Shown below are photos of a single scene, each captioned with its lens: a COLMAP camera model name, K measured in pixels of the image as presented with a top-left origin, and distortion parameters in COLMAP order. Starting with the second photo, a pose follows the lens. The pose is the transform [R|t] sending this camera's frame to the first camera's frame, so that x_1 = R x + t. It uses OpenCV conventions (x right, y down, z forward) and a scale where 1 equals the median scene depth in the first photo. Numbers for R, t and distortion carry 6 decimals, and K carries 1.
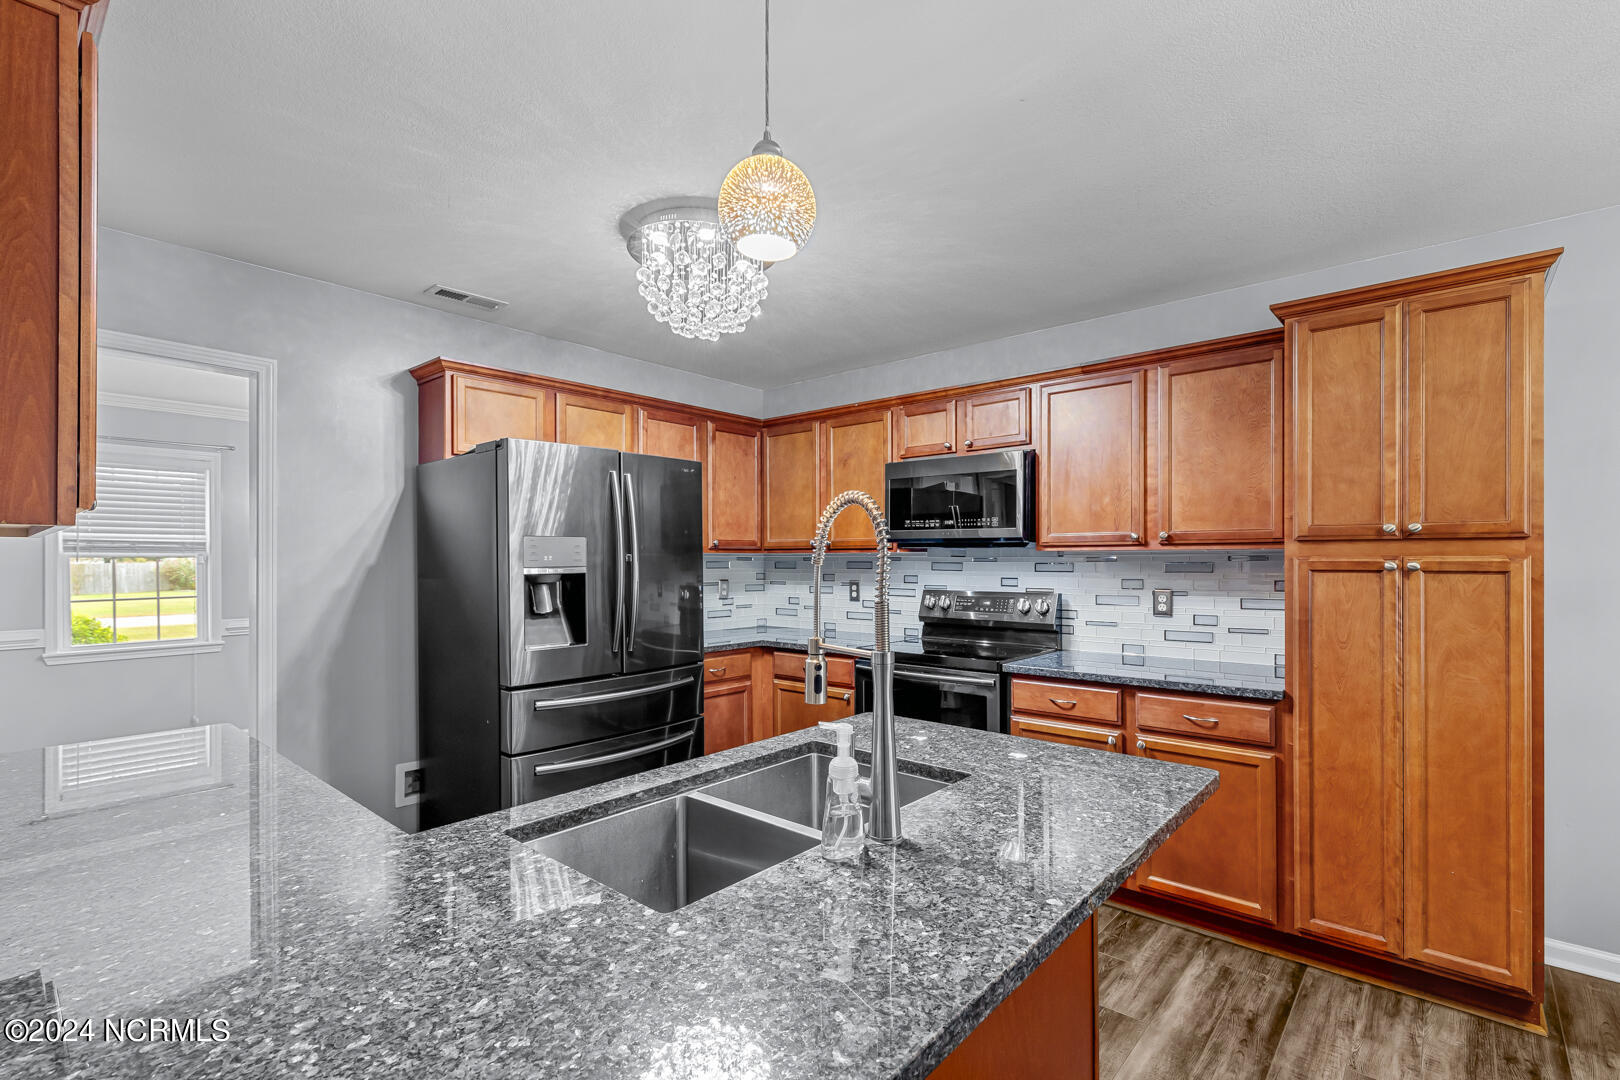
lens RADIAL K [[746.1, 0, 814.8], [0, 746.1, 565.2], [0, 0, 1]] dist [0.001346, 0.000050]
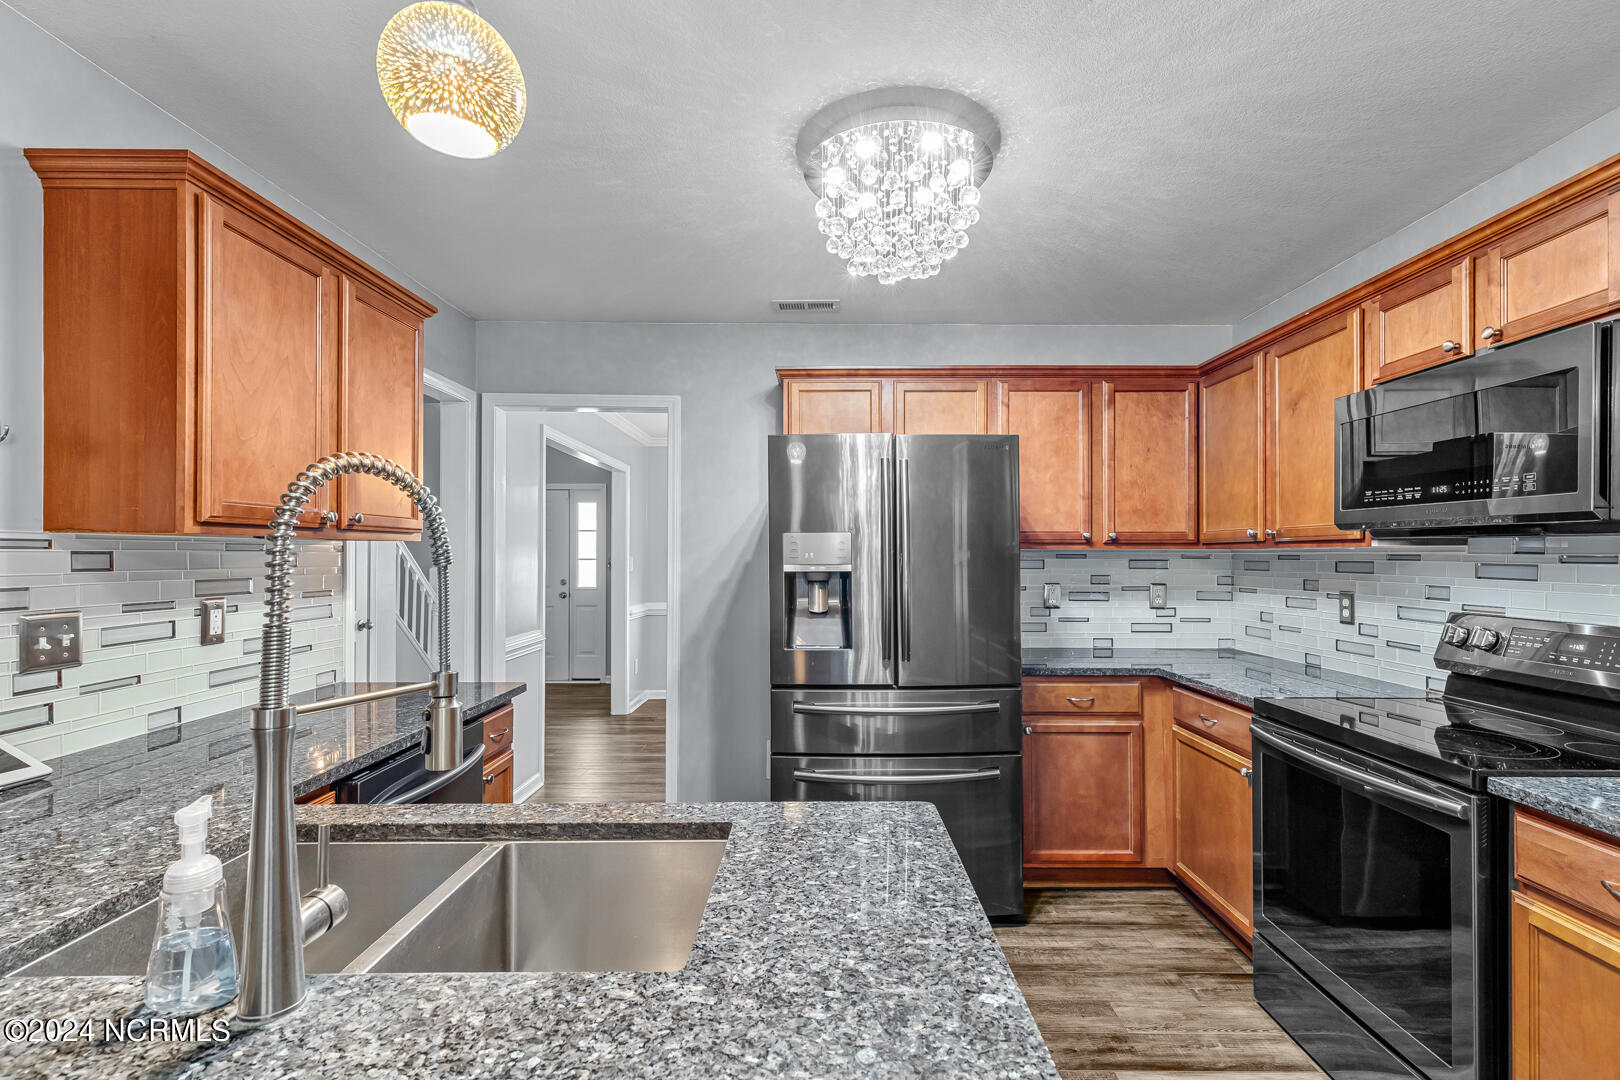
lens RADIAL K [[726.6, 0, 815.6], [0, 726.6, 555.2], [0, 0, 1]] dist [0.005926, 0.000025]
pose [[0.651053, 0.001694, -0.759030, 0.263605], [-0.008221, 0.999955, -0.004820, -0.003692], [0.758987, 0.009378, 0.651038, 0.294725]]
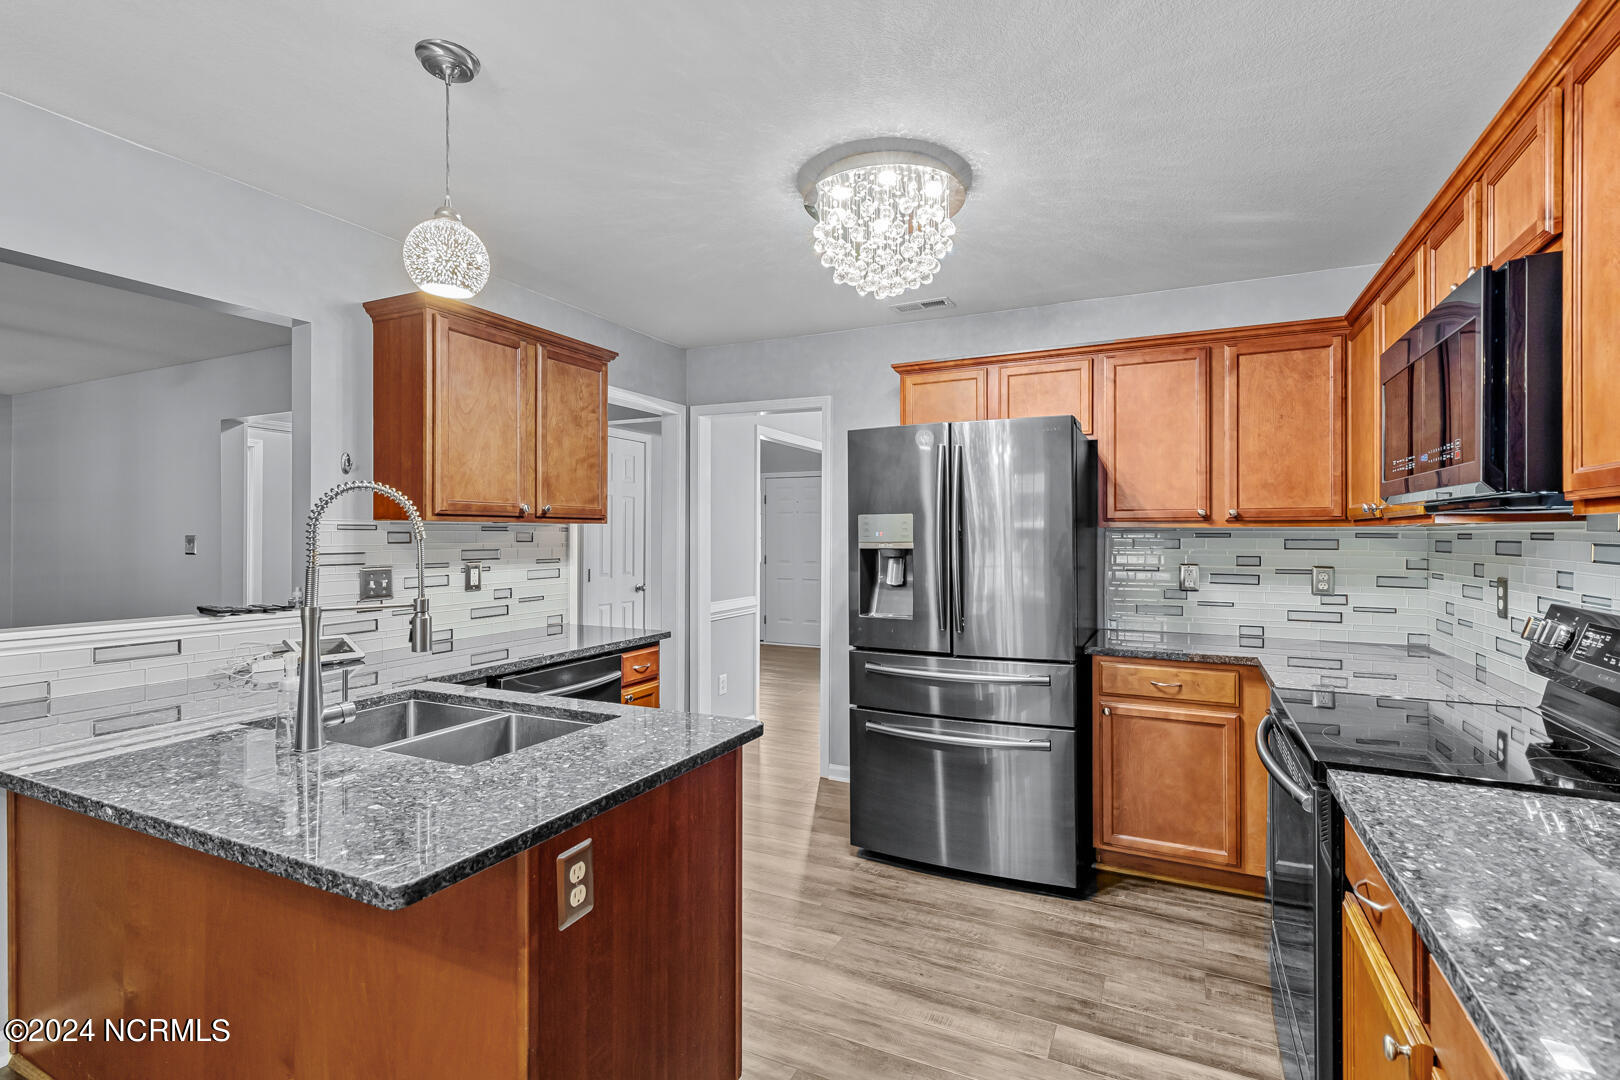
lens RADIAL K [[736.9, 0, 828.6], [0, 736.9, 536.5], [0, 0, 1]] dist [0.001079, -0.000176]
pose [[0.260787, 0.003711, -0.965389, 0.488564], [-0.009686, 0.999952, 0.001228, -0.004751], [0.965348, 0.009031, 0.260810, 0.479997]]
